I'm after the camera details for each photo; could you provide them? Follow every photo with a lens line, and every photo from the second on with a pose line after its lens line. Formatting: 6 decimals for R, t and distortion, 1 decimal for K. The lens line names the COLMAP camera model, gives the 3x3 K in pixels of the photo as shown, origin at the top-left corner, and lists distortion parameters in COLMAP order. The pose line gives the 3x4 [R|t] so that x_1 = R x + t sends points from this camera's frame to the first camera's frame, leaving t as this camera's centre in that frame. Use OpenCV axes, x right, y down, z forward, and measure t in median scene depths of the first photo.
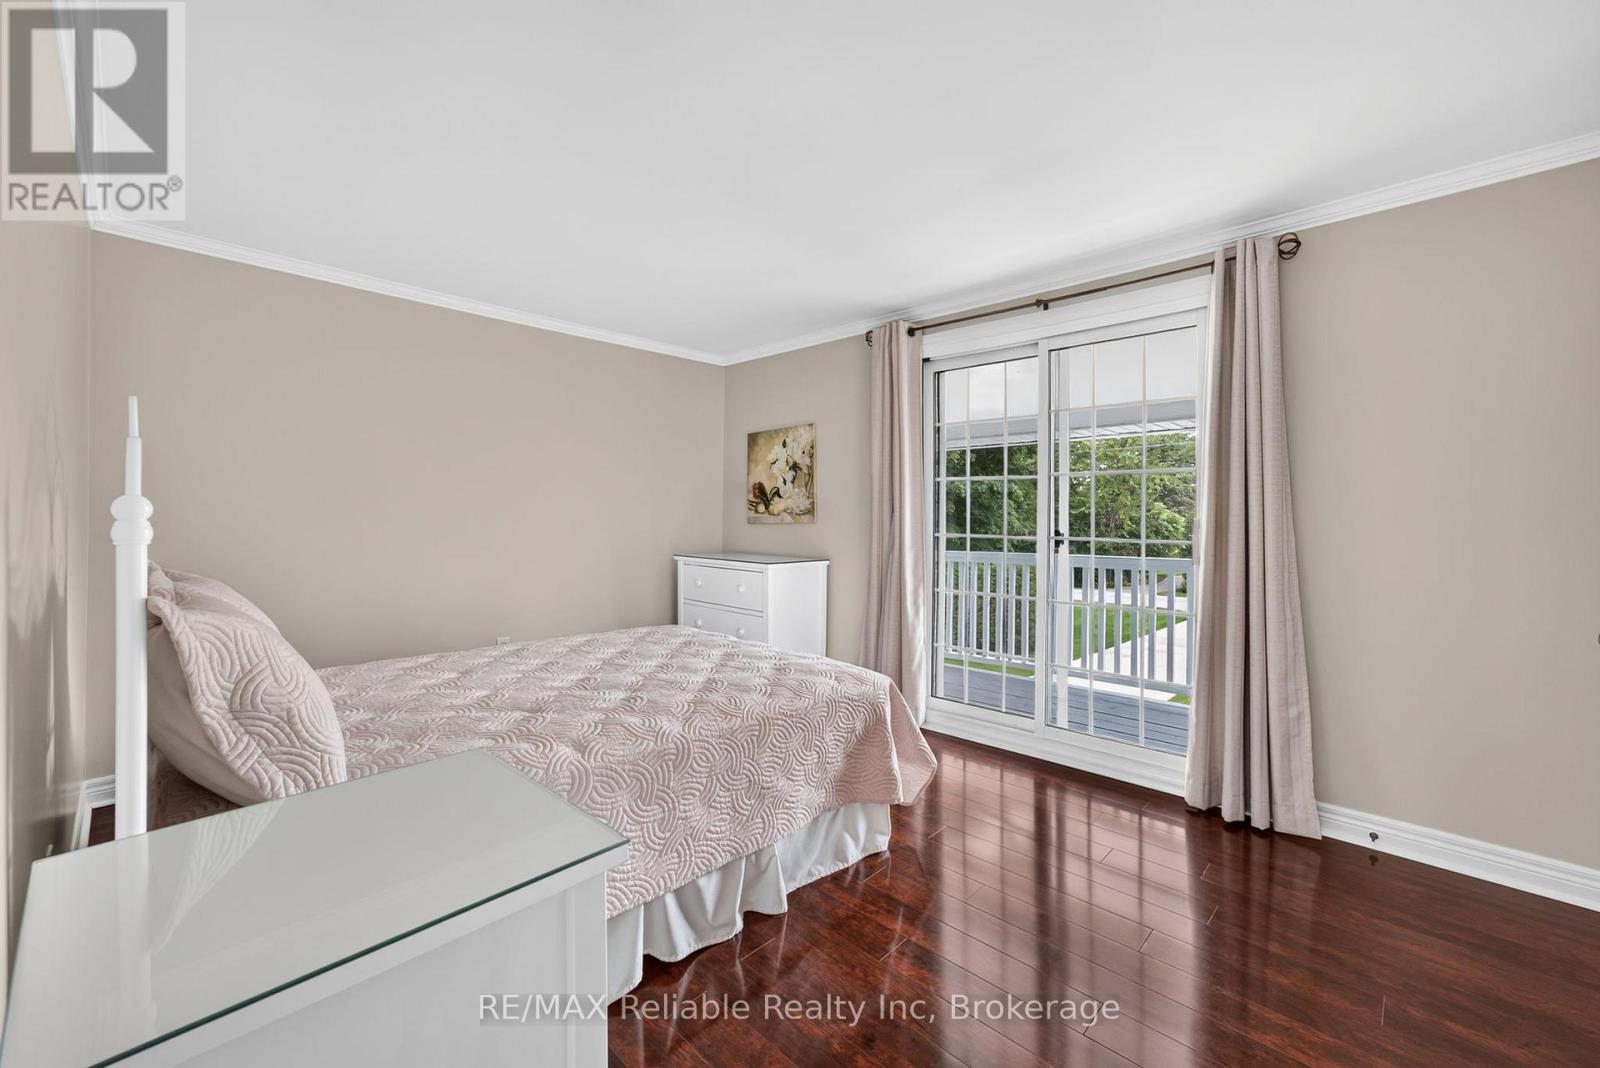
lens RADIAL K [[635.0, 0, 795.3], [0, 635.0, 533.4], [0, 0, 1]] dist [-0.002005, 0.000050]
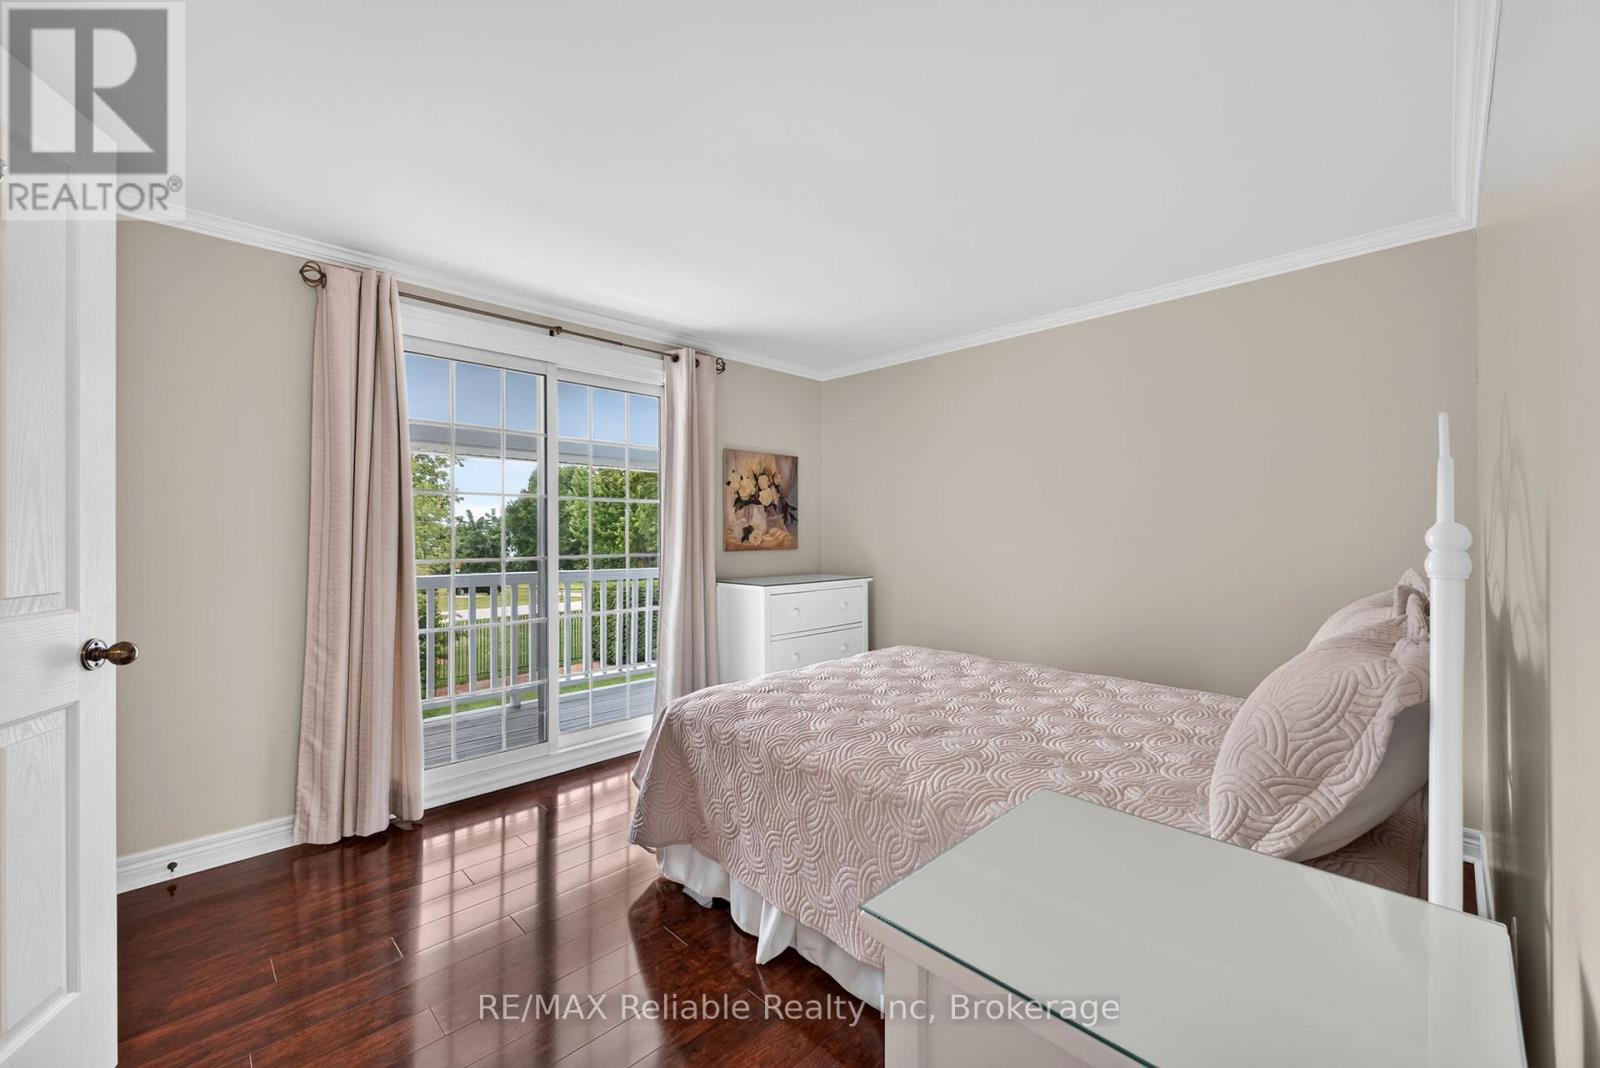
lens RADIAL K [[635.0, 0, 795.3], [0, 635.0, 533.4], [0, 0, 1]] dist [-0.002005, 0.000050]
pose [[0.039065, -0.007802, 0.999206, -0.701665], [0.032950, 0.999436, 0.006515, -0.028123], [-0.998693, 0.032669, 0.039300, 0.645655]]
